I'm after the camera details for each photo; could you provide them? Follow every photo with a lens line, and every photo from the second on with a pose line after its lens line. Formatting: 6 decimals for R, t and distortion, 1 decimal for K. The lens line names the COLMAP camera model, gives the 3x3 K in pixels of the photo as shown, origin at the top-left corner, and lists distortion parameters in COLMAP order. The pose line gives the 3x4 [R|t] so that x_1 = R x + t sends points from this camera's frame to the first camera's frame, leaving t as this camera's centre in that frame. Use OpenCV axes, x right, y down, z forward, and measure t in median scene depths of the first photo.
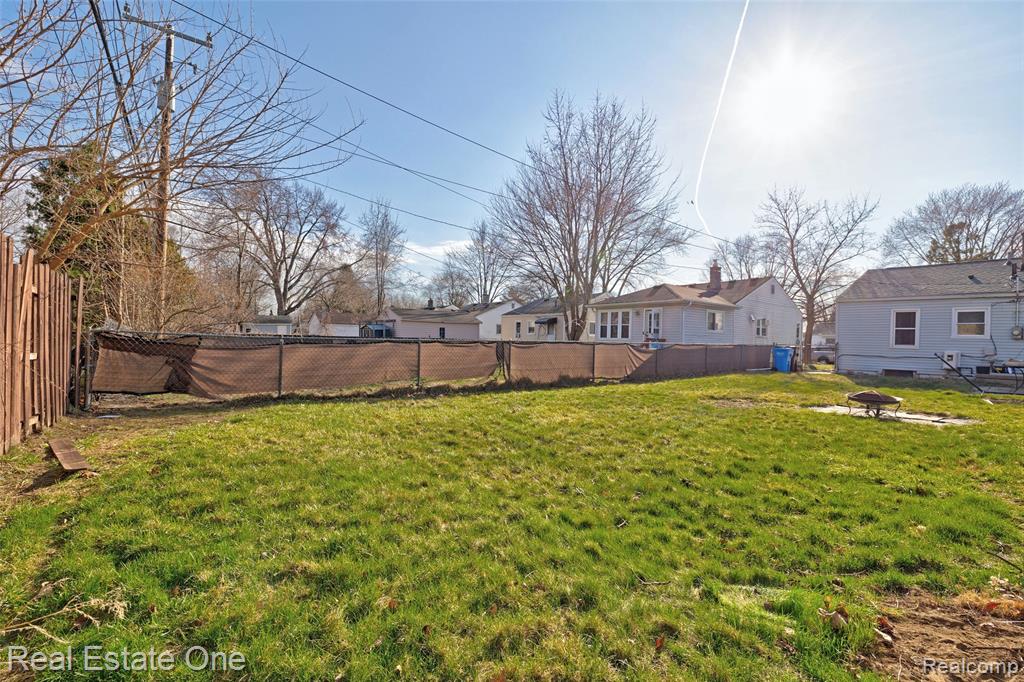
lens RADIAL K [[433.6, 0, 512.1], [0, 433.6, 339.4], [0, 0, 1]] dist [0.000968, -0.001300]
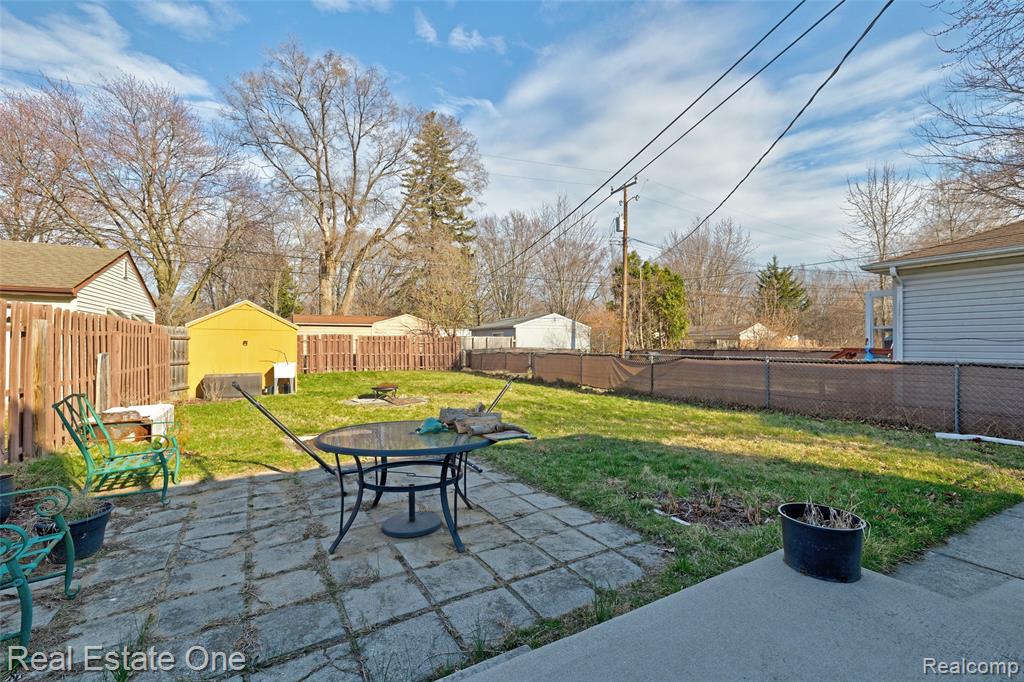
lens RADIAL K [[433.6, 0, 519.1], [0, 433.6, 341.6], [0, 0, 1]] dist [0.000968, -0.001300]
pose [[-0.158878, -0.028836, -0.986877, 1.012673], [-0.002050, 0.999581, -0.028877, 0.006512], [0.987296, -0.002565, -0.158871, 0.760225]]
